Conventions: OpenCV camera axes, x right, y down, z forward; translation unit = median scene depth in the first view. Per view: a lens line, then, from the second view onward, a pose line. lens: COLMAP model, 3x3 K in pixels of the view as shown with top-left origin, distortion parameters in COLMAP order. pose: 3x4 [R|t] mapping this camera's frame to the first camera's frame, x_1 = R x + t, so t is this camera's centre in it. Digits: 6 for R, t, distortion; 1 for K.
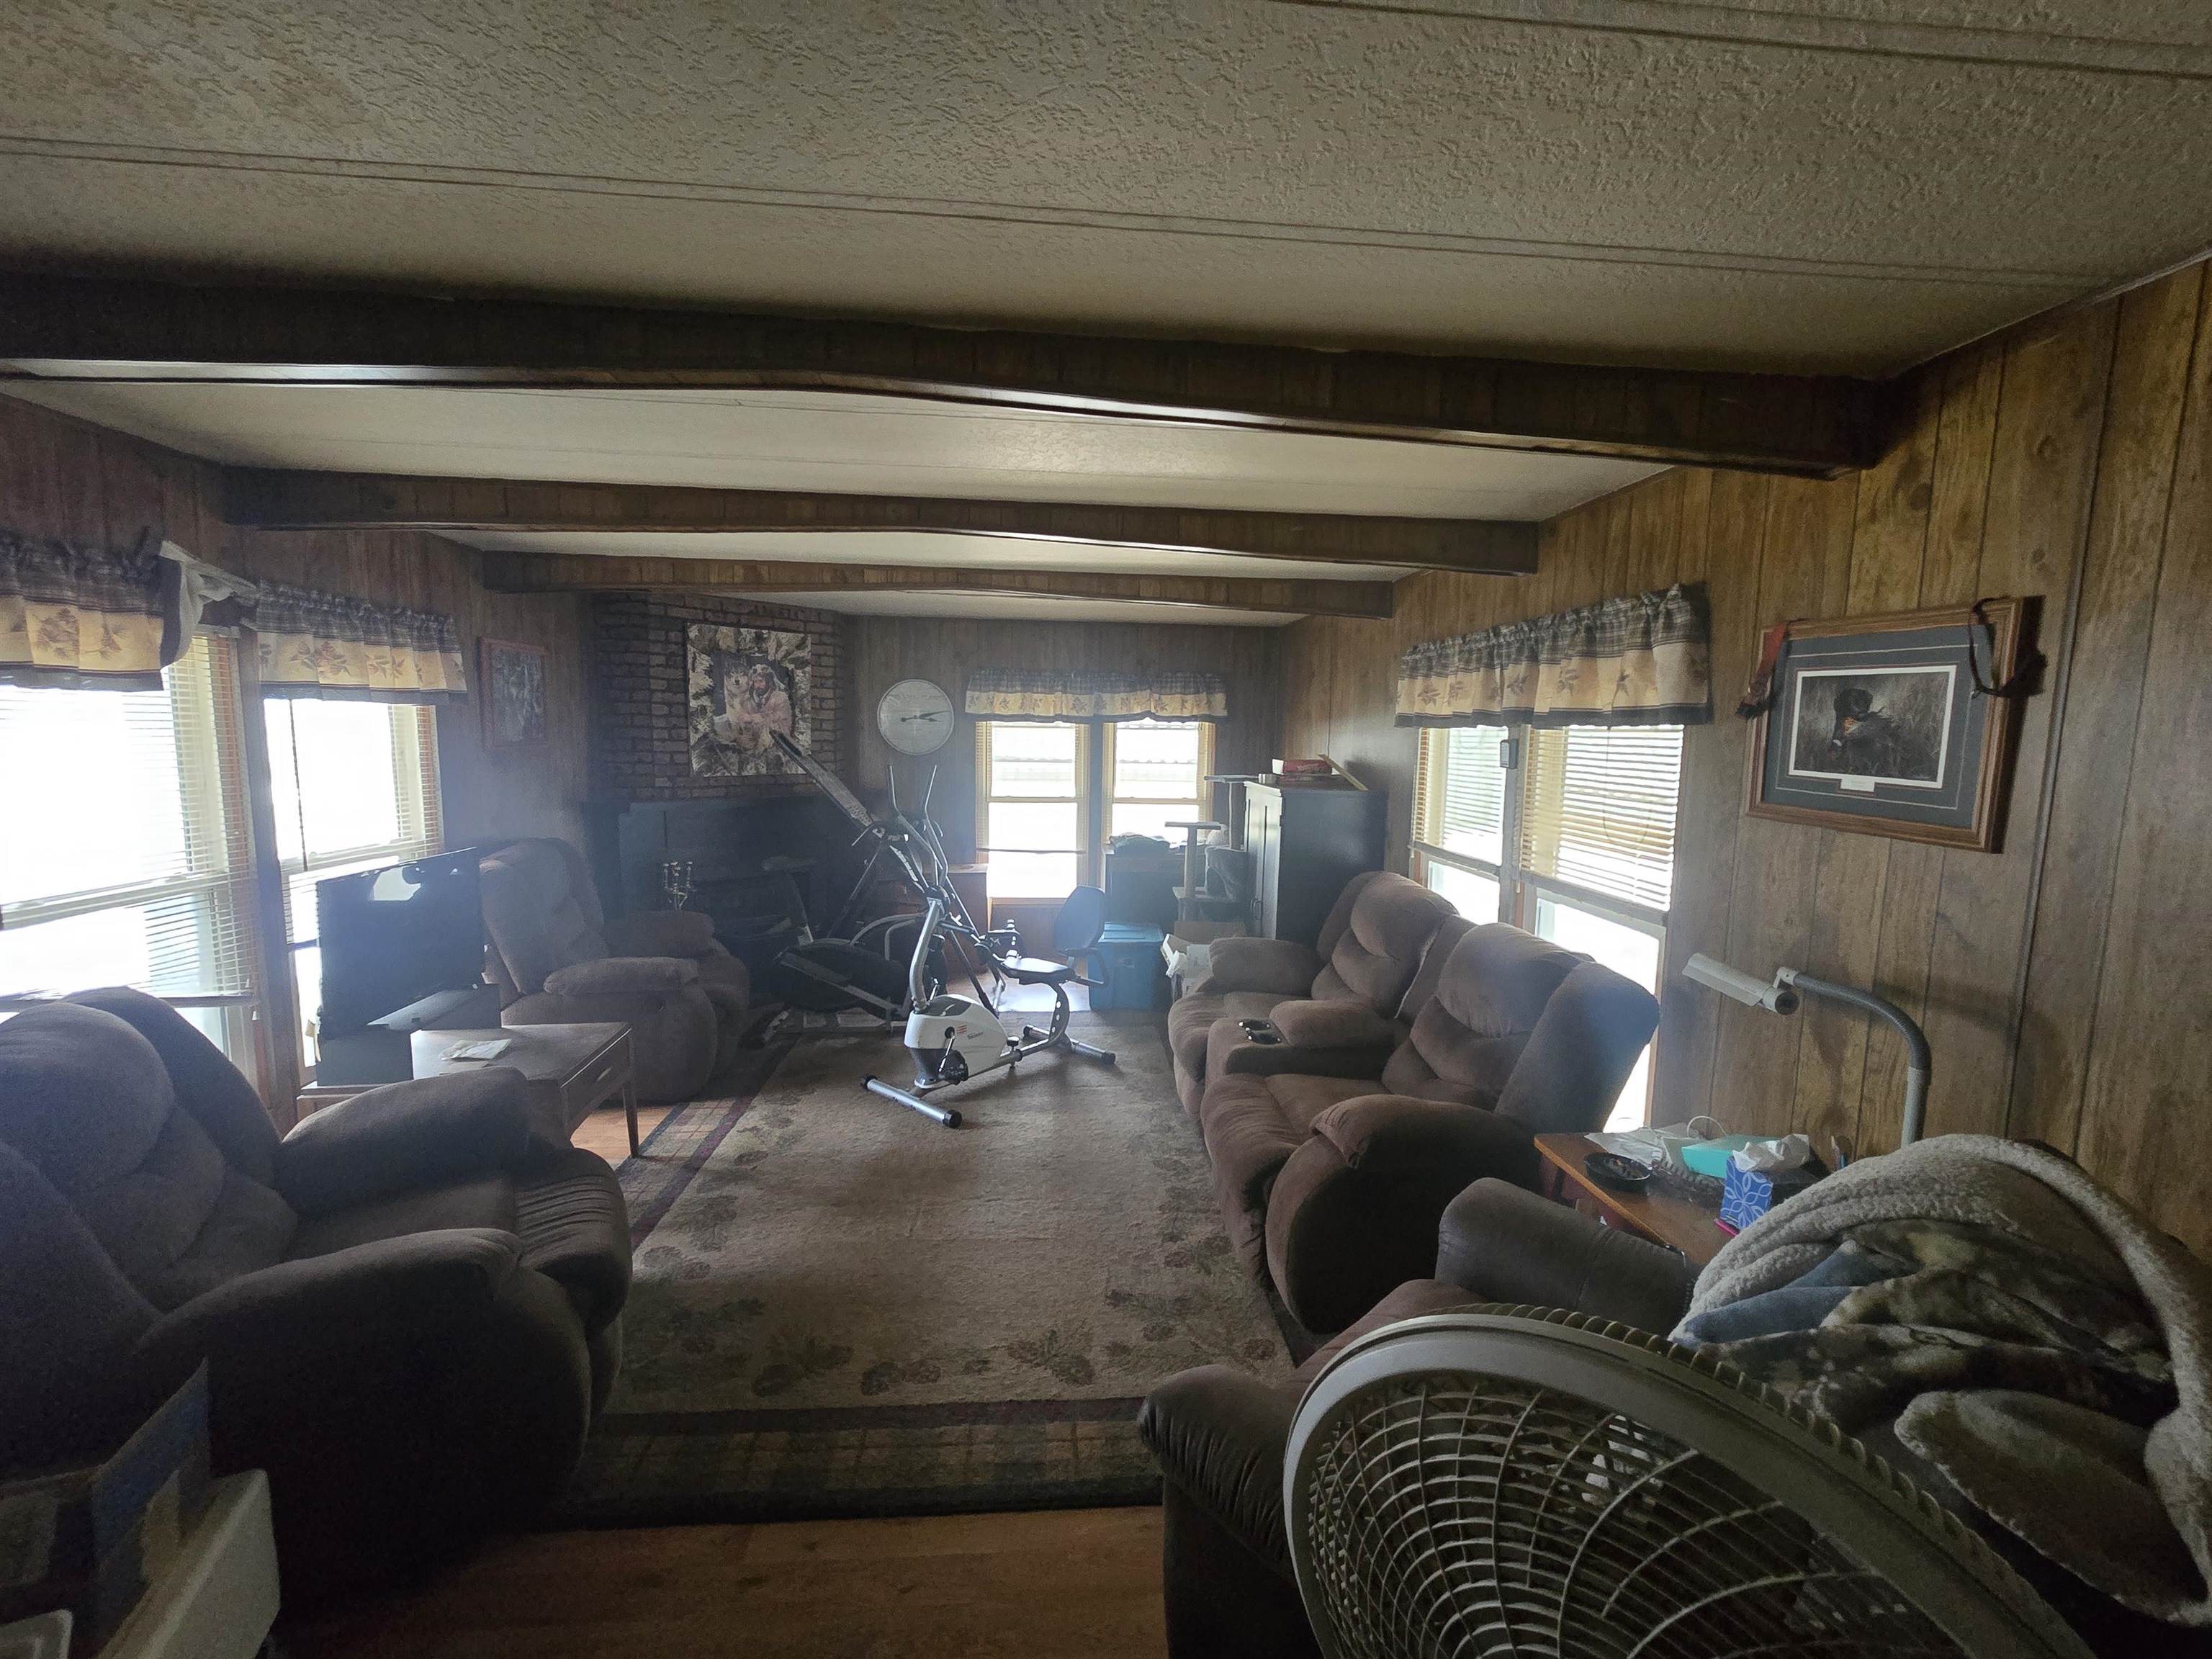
lens RADIAL K [[900.8, 0, 1109.4], [0, 900.8, 824.6], [0, 0, 1]] dist [-0.000122, 0.000044]
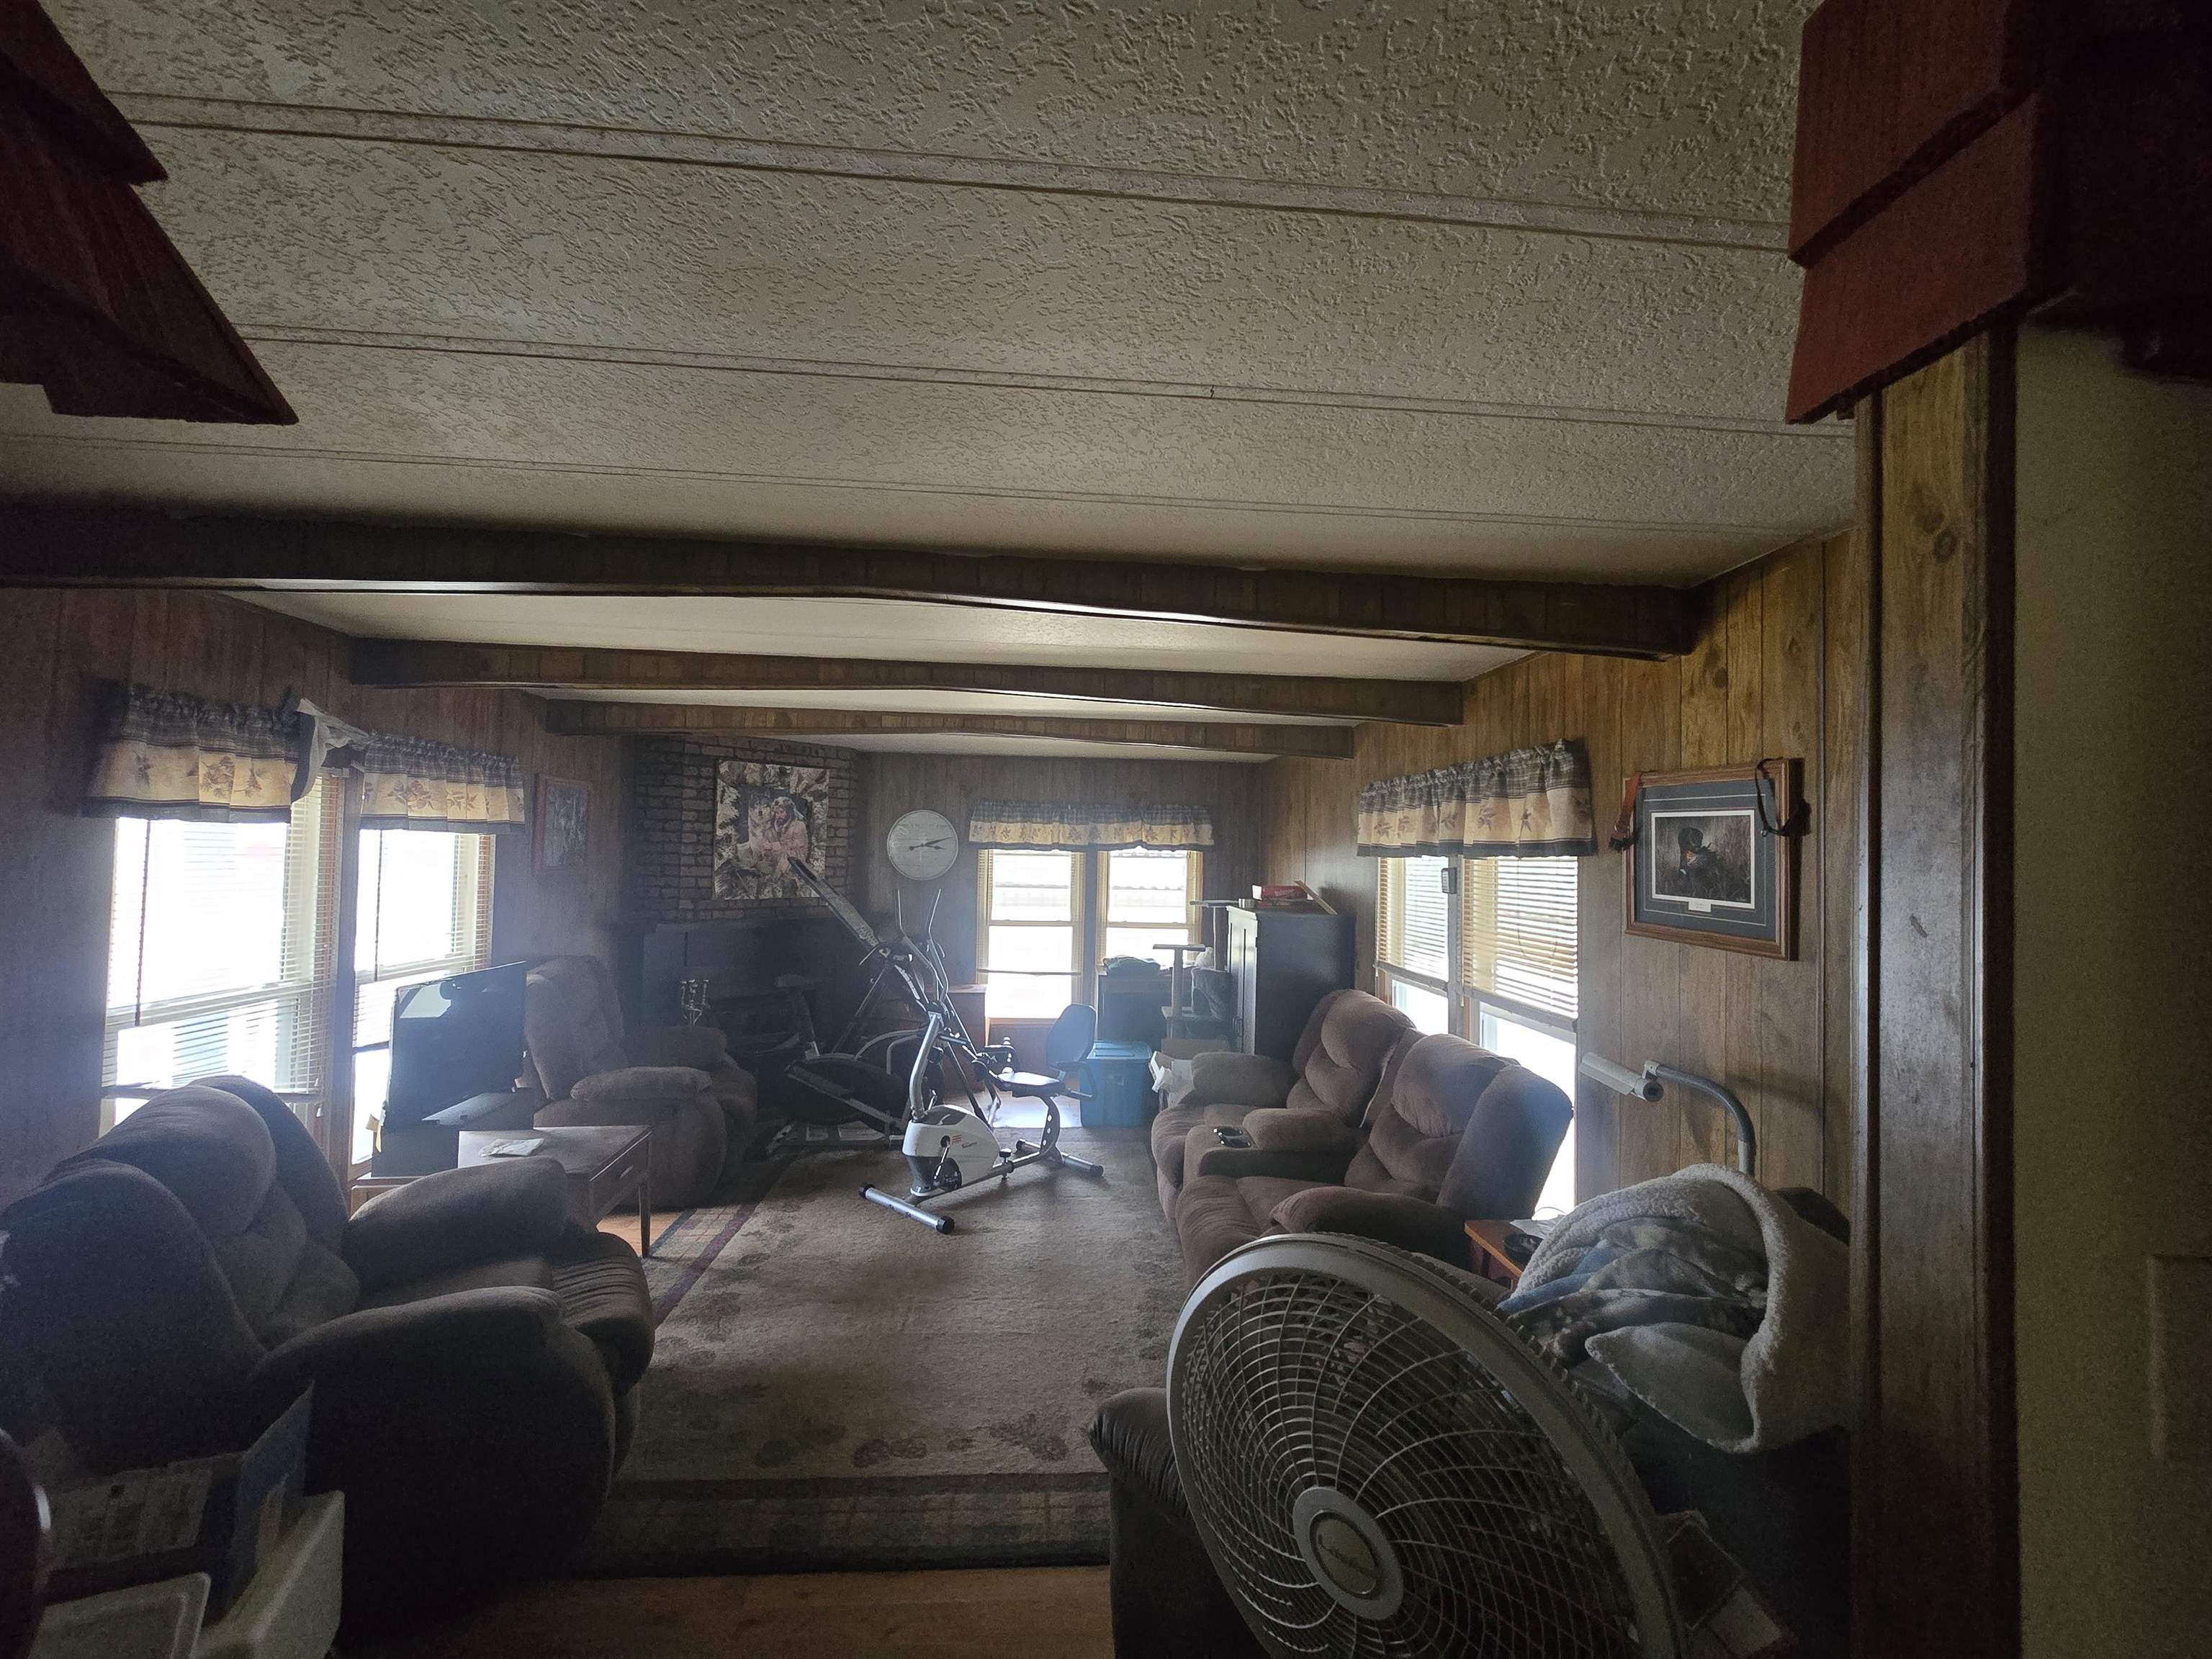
lens RADIAL K [[900.8, 0, 1108.4], [0, 900.8, 824.9], [0, 0, 1]] dist [-0.000122, 0.000044]
pose [[0.999971, 0.003042, -0.006969, 0.033174], [-0.003987, 0.990157, -0.139902, 0.014620], [0.006474, 0.139925, 0.990141, -0.159814]]
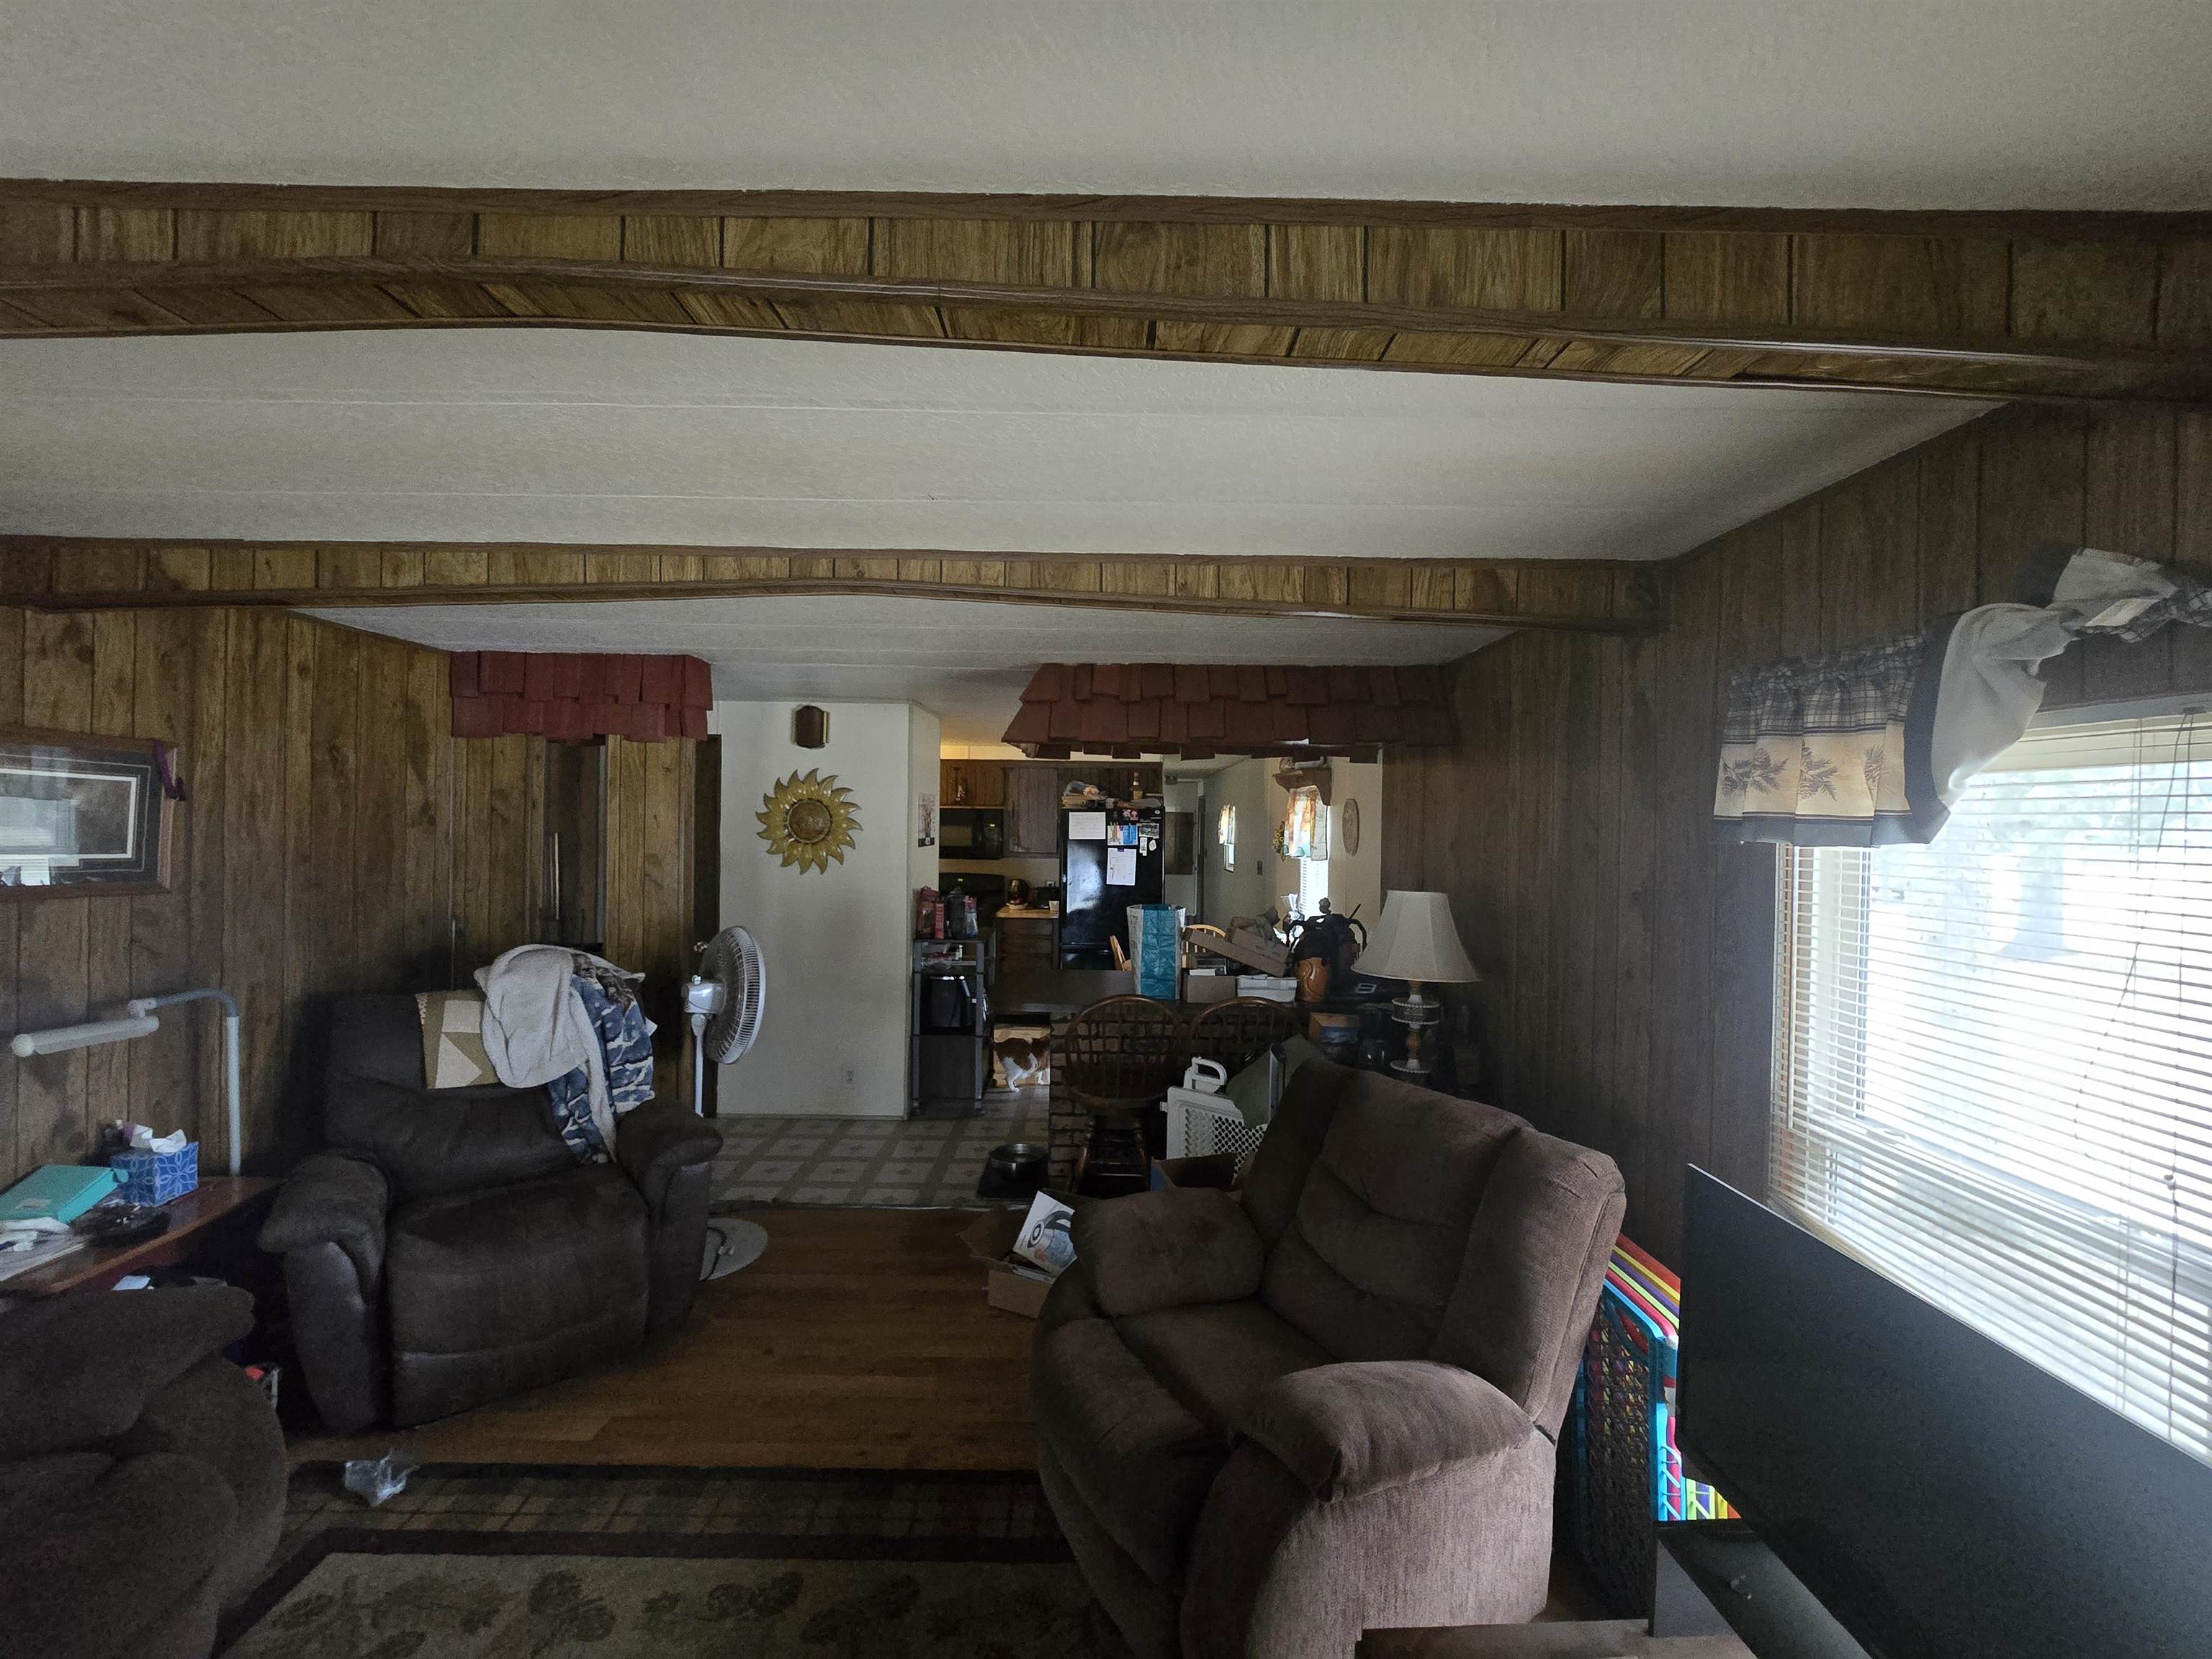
lens RADIAL K [[900.8, 0, 1090.5], [0, 900.8, 833.4], [0, 0, 1]] dist [-0.000122, 0.000044]
pose [[-0.995315, -0.036816, 0.089405, -0.543210], [-0.025573, 0.991979, 0.123785, -0.206409], [-0.093245, 0.120919, -0.988273, 1.561869]]
